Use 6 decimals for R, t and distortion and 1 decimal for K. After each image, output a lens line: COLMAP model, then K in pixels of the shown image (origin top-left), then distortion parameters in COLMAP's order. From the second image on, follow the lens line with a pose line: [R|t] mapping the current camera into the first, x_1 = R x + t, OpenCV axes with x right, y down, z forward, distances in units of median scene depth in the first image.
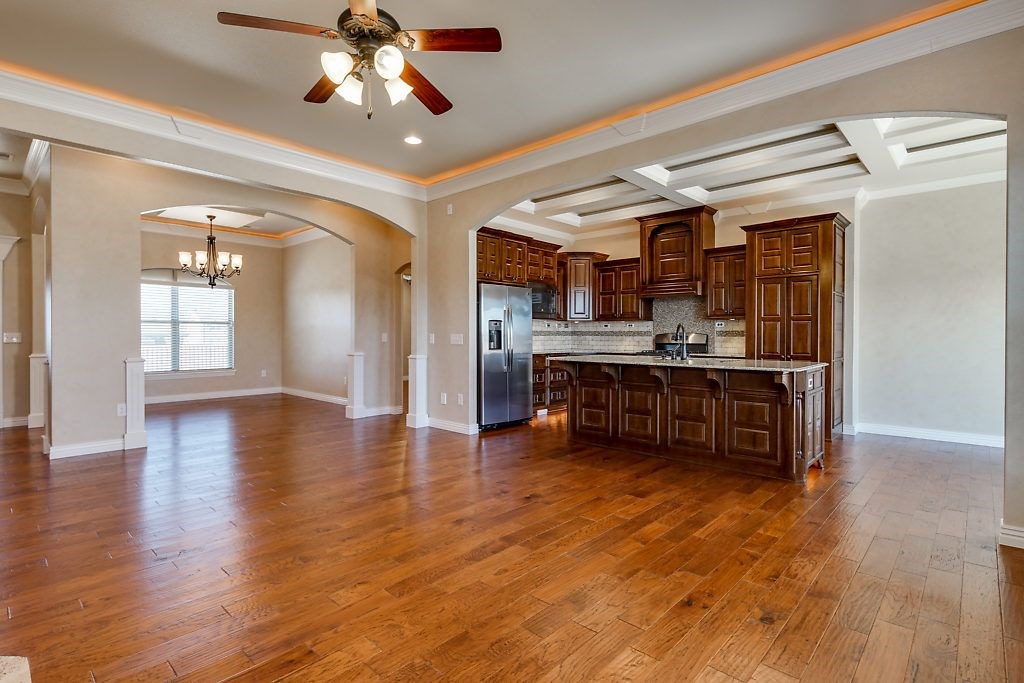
lens RADIAL K [[504.4, 0, 490.6], [0, 504.4, 337.8], [0, 0, 1]] dist [-0.001510, -0.001727]
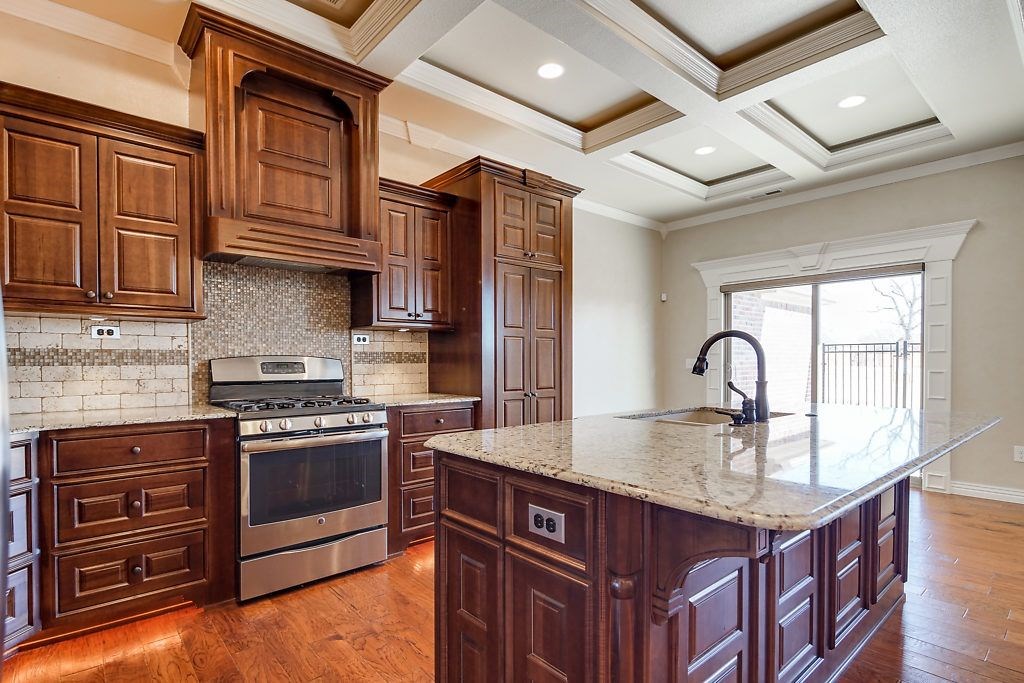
lens RADIAL K [[499.7, 0, 505.7], [0, 499.7, 365.5], [0, 0, 1]] dist [0.004209, 0.000278]
pose [[0.085976, -0.013445, 0.996206, -0.024840], [0.008154, 0.999885, 0.012791, -0.005772], [-0.996264, 0.007024, 0.086076, 0.797050]]
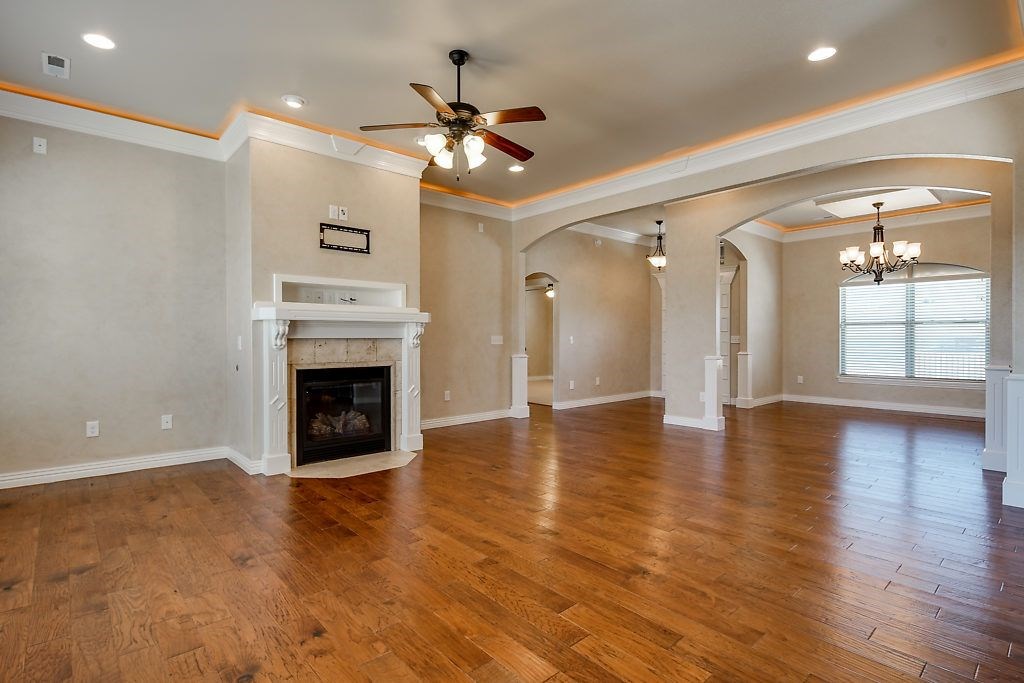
lens RADIAL K [[500.2, 0, 507.2], [0, 500.2, 336.4], [0, 0, 1]] dist [0.000836, -0.000404]
pose [[-0.081271, -0.003288, -0.996687, 0.389852], [-0.005241, 0.999982, -0.002871, -0.001390], [0.996678, 0.004990, -0.081287, 0.435985]]
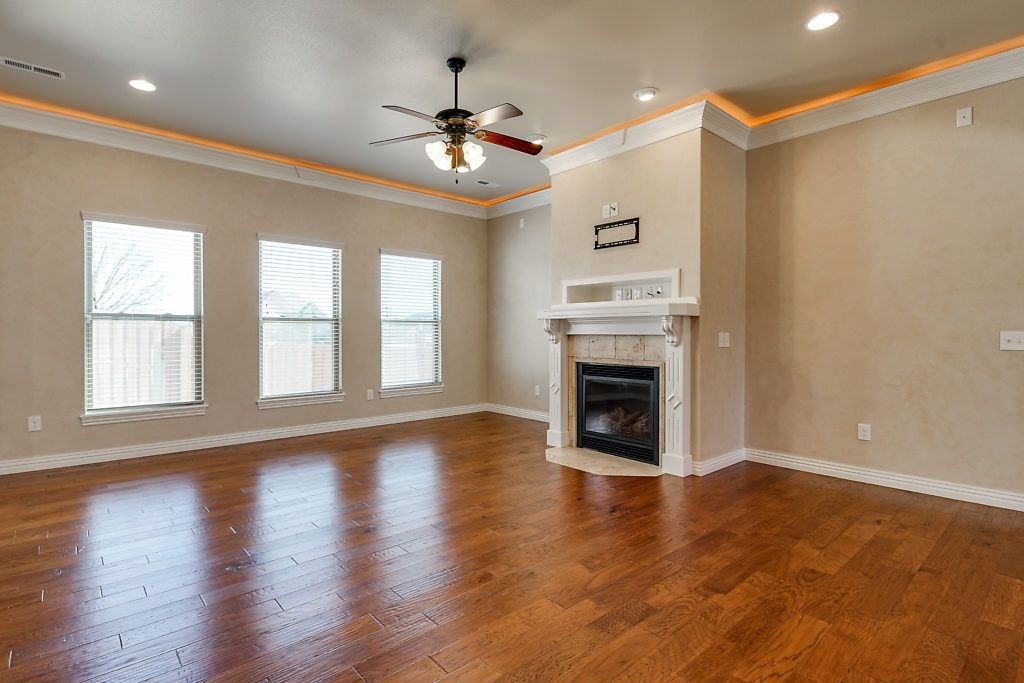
lens RADIAL K [[500.2, 0, 507.2], [0, 500.2, 336.4], [0, 0, 1]] dist [0.000836, -0.000404]
pose [[-0.995637, -0.004133, 0.093215, -0.167968], [-0.002962, 0.999915, 0.012703, -0.005256], [-0.093260, 0.012372, -0.995565, 0.832417]]
